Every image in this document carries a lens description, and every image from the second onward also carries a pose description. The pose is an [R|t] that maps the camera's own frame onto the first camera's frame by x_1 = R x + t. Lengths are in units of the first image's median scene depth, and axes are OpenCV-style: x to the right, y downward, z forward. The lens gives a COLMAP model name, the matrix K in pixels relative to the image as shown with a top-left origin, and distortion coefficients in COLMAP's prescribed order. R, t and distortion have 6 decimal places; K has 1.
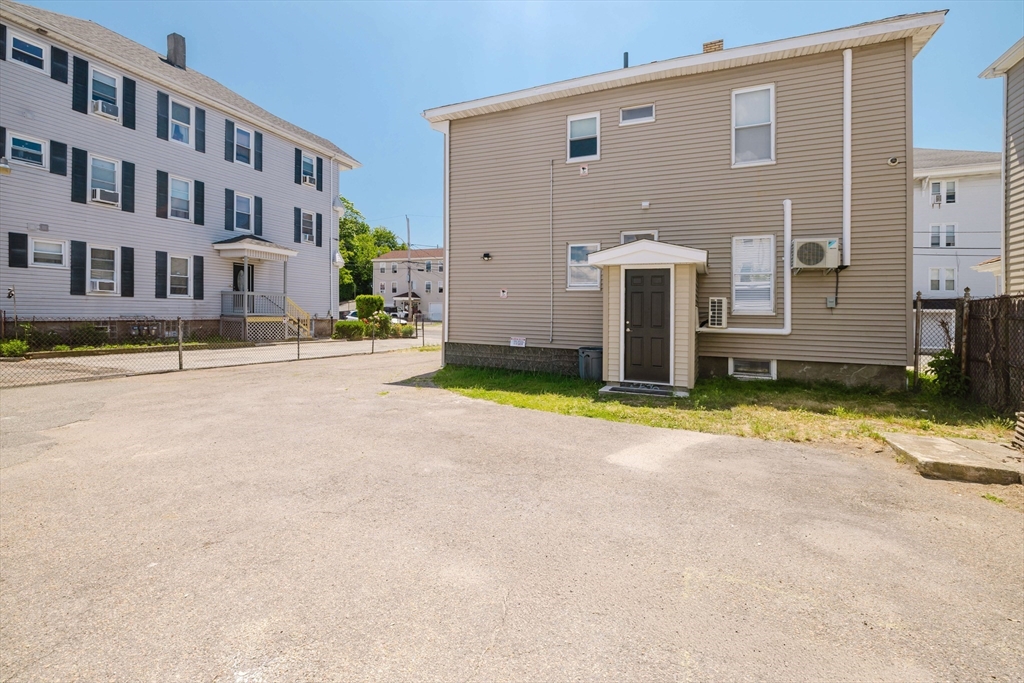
lens RADIAL K [[441.0, 0, 518.1], [0, 441.0, 316.9], [0, 0, 1]] dist [0.002660, -0.000003]
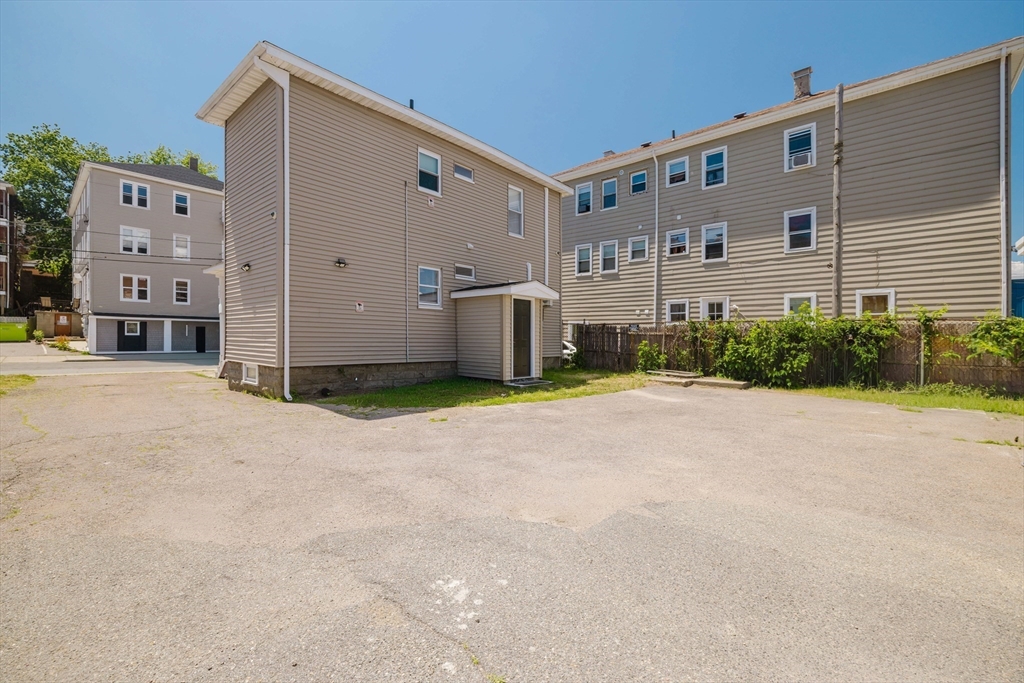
lens RADIAL K [[441.0, 0, 514.6], [0, 441.0, 339.5], [0, 0, 1]] dist [0.002660, -0.000003]
pose [[0.318970, -0.015560, 0.947637, -1.073598], [0.001158, 0.999871, 0.016028, -0.000183], [-0.947764, -0.004015, 0.318947, 0.548607]]
